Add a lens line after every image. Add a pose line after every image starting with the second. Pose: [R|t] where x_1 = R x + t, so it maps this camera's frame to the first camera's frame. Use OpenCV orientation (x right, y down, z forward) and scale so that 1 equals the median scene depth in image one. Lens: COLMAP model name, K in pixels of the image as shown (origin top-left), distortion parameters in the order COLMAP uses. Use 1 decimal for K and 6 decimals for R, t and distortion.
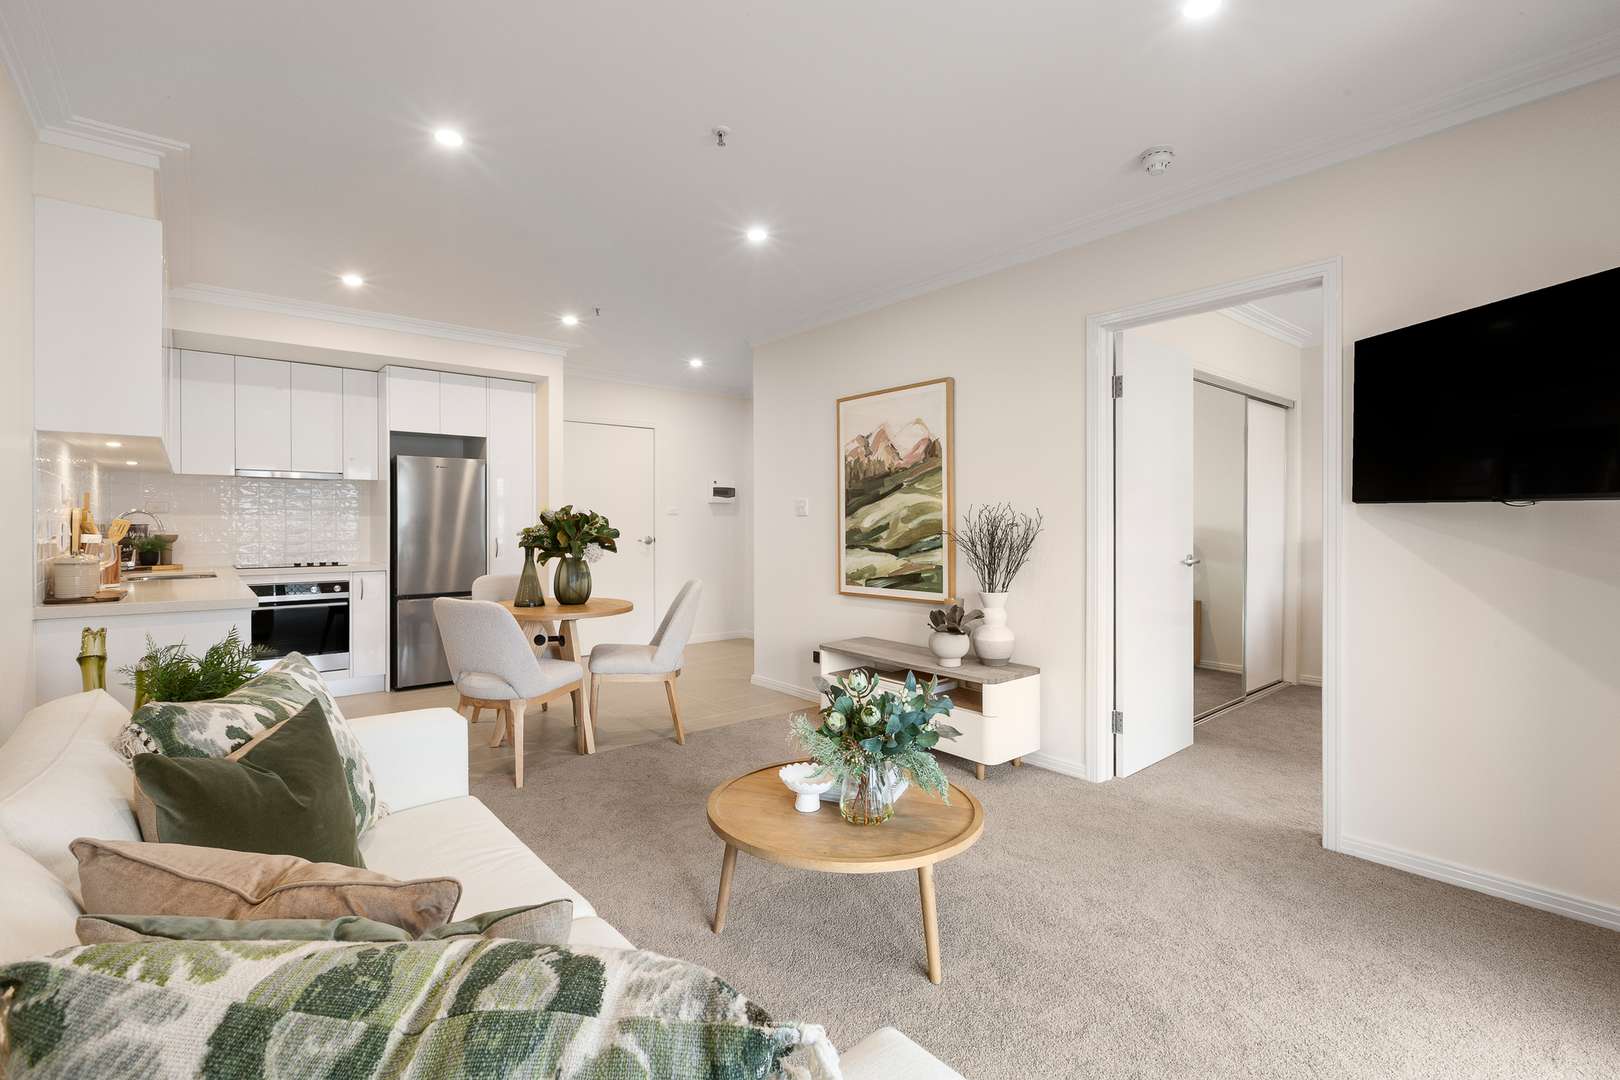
lens RADIAL K [[731.2, 0, 810.0], [0, 731.2, 540.0], [0, 0, 1]] dist [0.000059, 0.000213]
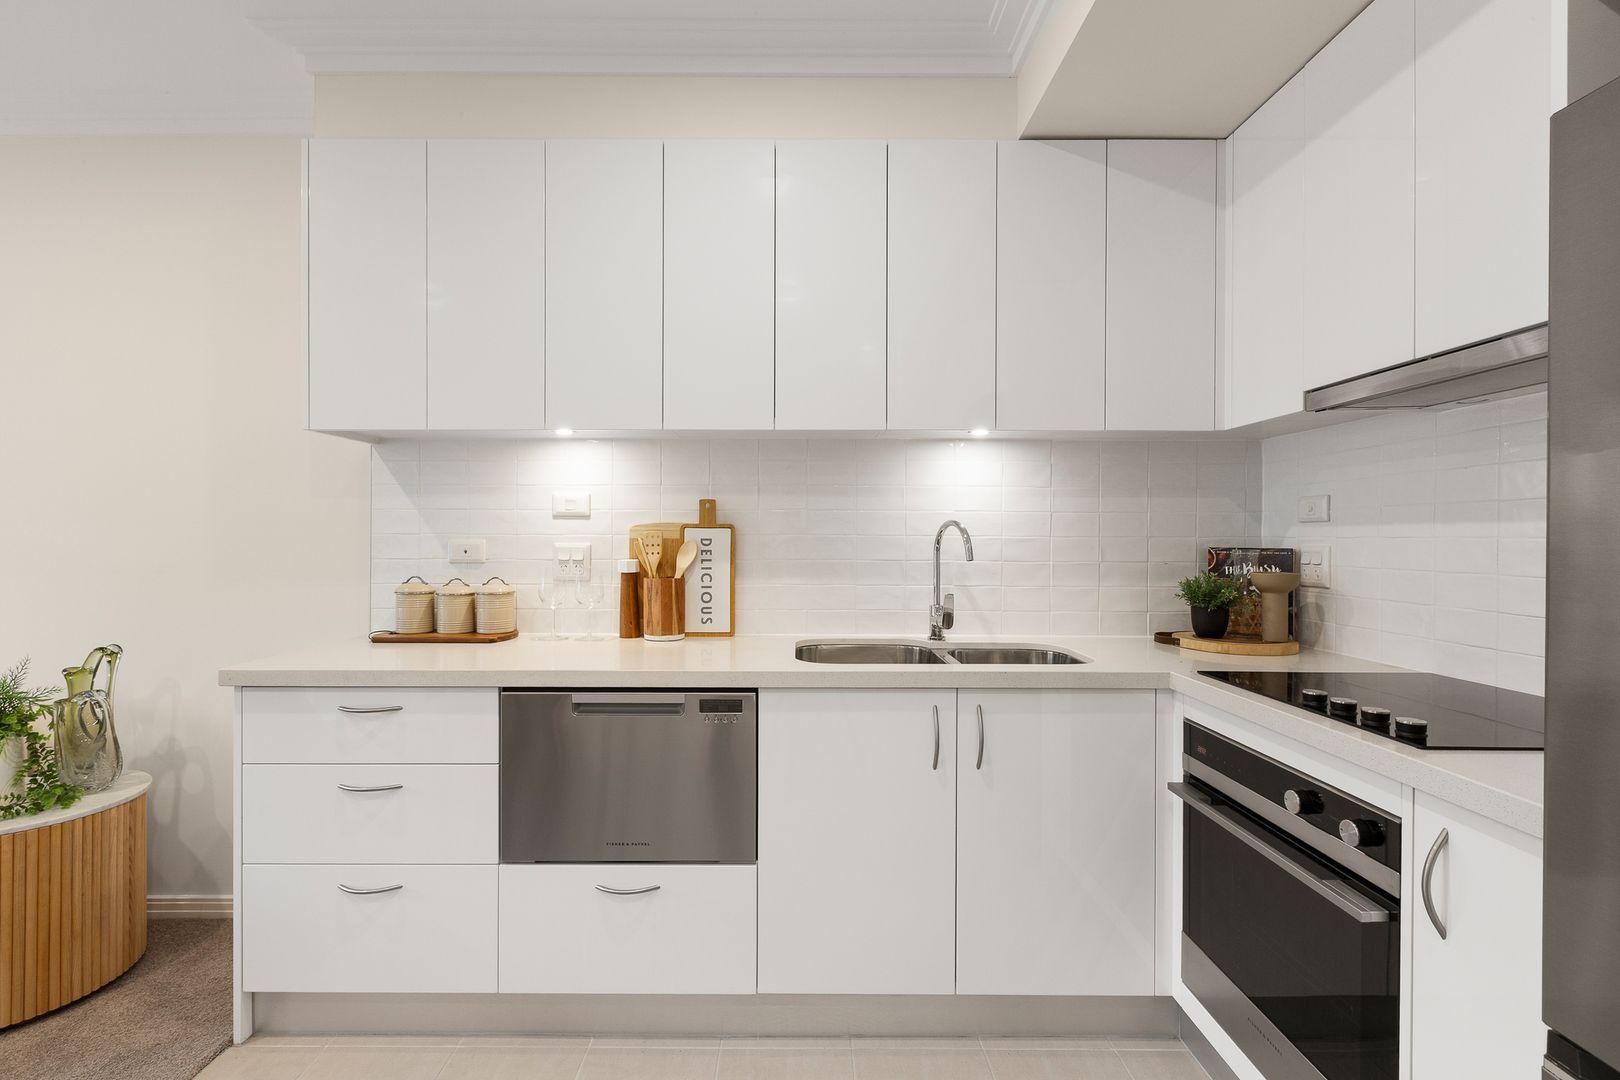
lens RADIAL K [[731.2, 0, 810.0], [0, 731.2, 540.0], [0, 0, 1]] dist [0.000059, 0.000213]
pose [[-0.645405, -0.000128, -0.763840, -0.381913], [-0.018612, 0.999706, 0.015559, -0.028014], [0.763614, 0.024258, -0.645218, 1.083214]]
